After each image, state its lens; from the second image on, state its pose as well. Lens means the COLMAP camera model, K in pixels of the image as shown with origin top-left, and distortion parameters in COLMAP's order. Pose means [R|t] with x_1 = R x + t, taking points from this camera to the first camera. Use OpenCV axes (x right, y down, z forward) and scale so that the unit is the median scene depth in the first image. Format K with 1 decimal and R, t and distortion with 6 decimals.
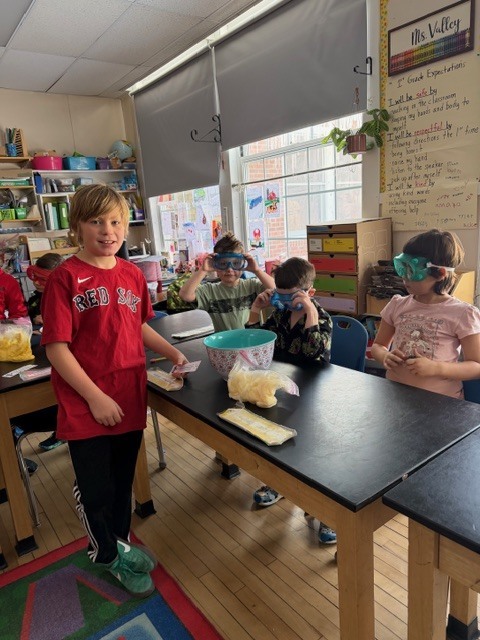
lens RADIAL K [[462.4, 0, 239.3], [0, 462.4, 319.8], [0, 0, 1]] dist [0.002992, -0.005317]
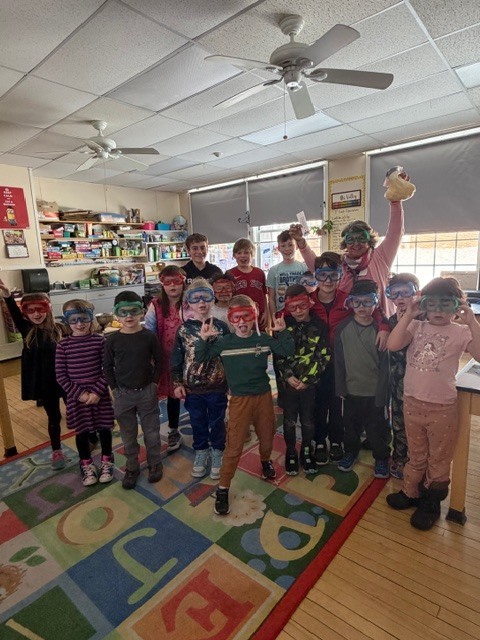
lens RADIAL K [[369.8, 0, 241.2], [0, 369.8, 318.9], [0, 0, 1]] dist [-0.006282, -0.001486]
pose [[0.973997, -0.009457, 0.226362, -0.442688], [0.022677, 0.998180, -0.055874, 0.153333], [-0.225422, 0.059555, 0.972439, -0.620007]]
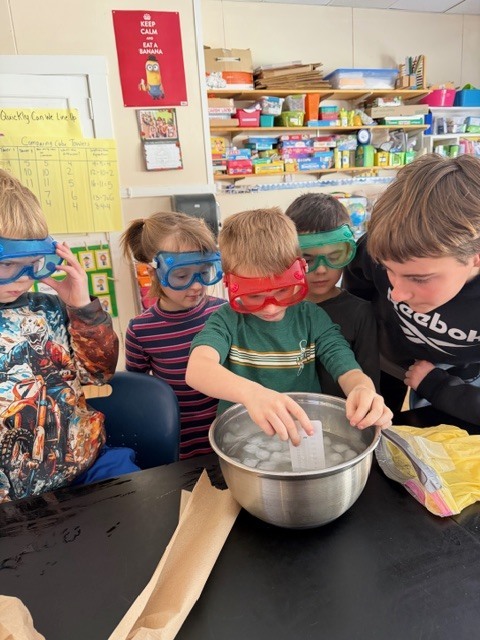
lens RADIAL K [[462.4, 0, 242.2], [0, 462.4, 319.0], [0, 0, 1]] dist [0.002992, -0.005317]
pose [[0.946593, 0.091921, -0.309050, -0.521384], [-0.075016, 0.994984, 0.066172, 0.039816], [0.313582, -0.039455, 0.948741, 0.073709]]
